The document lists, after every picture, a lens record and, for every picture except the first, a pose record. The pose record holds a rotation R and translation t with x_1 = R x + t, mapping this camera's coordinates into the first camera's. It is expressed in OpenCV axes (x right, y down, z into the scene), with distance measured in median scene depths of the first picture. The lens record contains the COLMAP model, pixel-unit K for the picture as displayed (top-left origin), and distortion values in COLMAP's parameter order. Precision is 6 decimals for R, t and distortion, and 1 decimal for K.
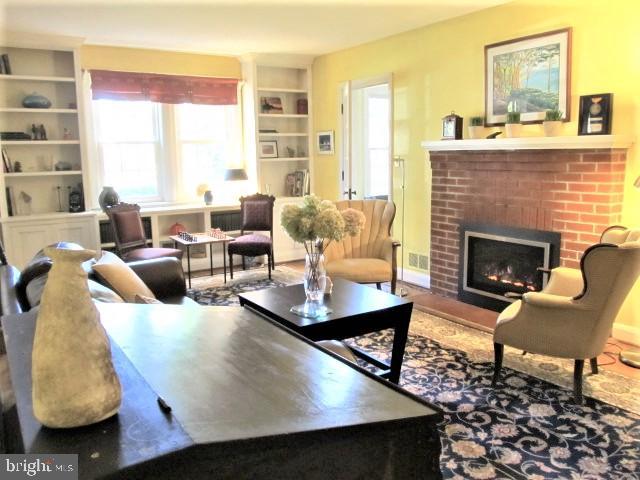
lens RADIAL K [[522.9, 0, 317.9], [0, 522.9, 238.5], [0, 0, 1]] dist [-0.069281, 0.030171]
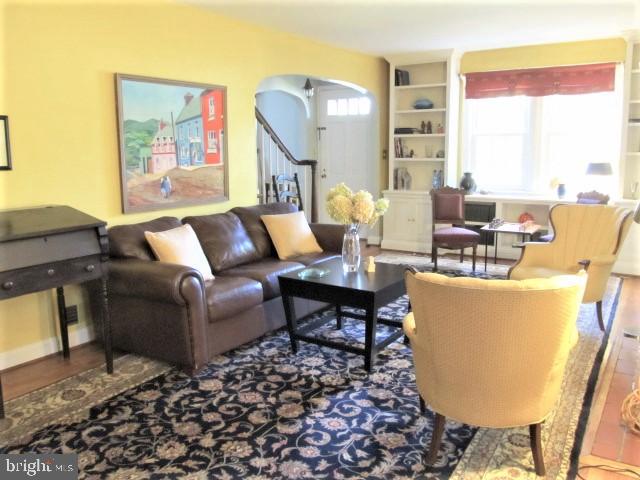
lens RADIAL K [[522.9, 0, 325.9], [0, 522.9, 236.0], [0, 0, 1]] dist [-0.069281, 0.030171]
pose [[0.399147, 0.161519, -0.902548, 0.663758], [-0.141262, 0.983442, 0.113524, -0.058693], [0.905940, 0.082183, 0.415355, 0.285046]]
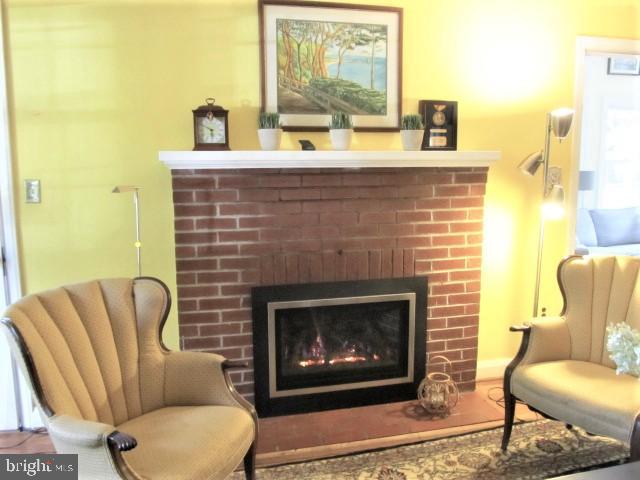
lens RADIAL K [[522.9, 0, 319.5], [0, 522.9, 238.7], [0, 0, 1]] dist [-0.069281, 0.030171]
pose [[0.327110, -0.132473, 0.935655, -0.246856], [0.150657, 0.984772, 0.086757, -0.127530], [-0.932900, 0.112584, 0.342087, 0.709143]]
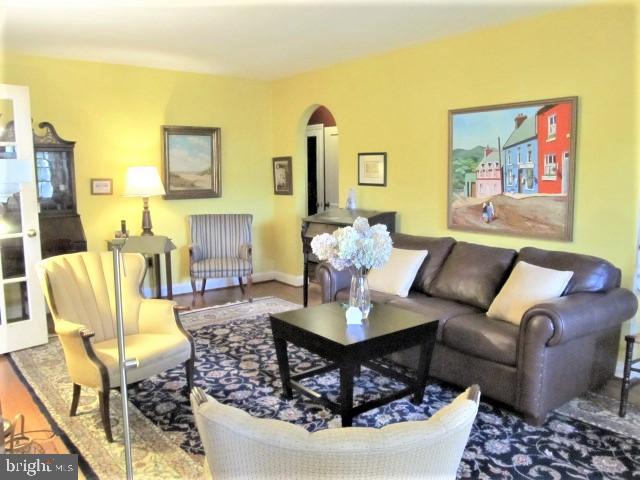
lens RADIAL K [[522.9, 0, 321.7], [0, 522.9, 237.4], [0, 0, 1]] dist [-0.069281, 0.030171]
pose [[-0.995381, 0.033085, -0.090120, 0.102544], [0.006642, 0.960222, 0.279159, -0.213071], [0.095771, 0.277271, -0.956007, 1.246878]]
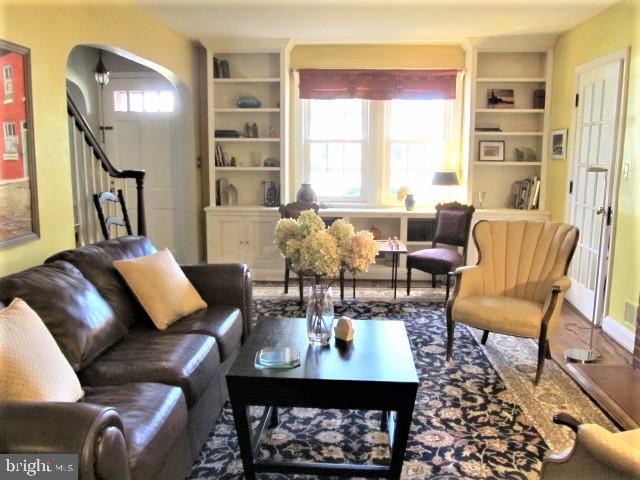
lens RADIAL K [[522.9, 0, 323.6], [0, 522.9, 238.4], [0, 0, 1]] dist [-0.069281, 0.030171]
pose [[0.804117, 0.112783, -0.583675, 0.279767], [-0.111323, 0.993038, 0.038518, -0.045922], [0.583955, 0.034004, 0.811073, 0.234991]]
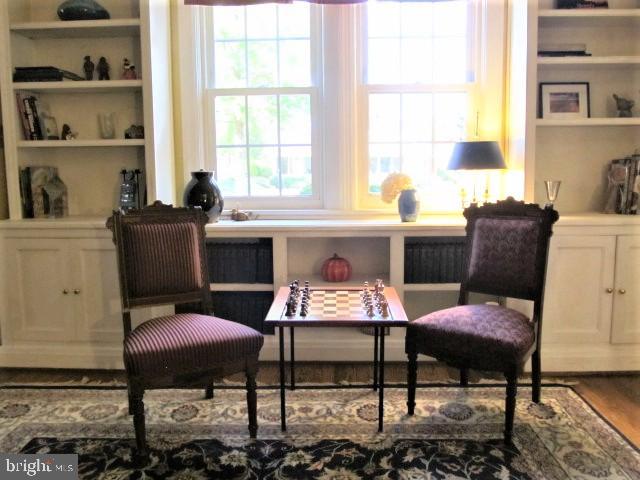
lens RADIAL K [[522.9, 0, 322.6], [0, 522.9, 240.0], [0, 0, 1]] dist [-0.069281, 0.030171]
pose [[0.818315, 0.080091, -0.569162, -0.012175], [-0.094811, 0.995488, 0.003768, -0.057751], [0.566896, 0.050880, 0.822216, 0.787820]]
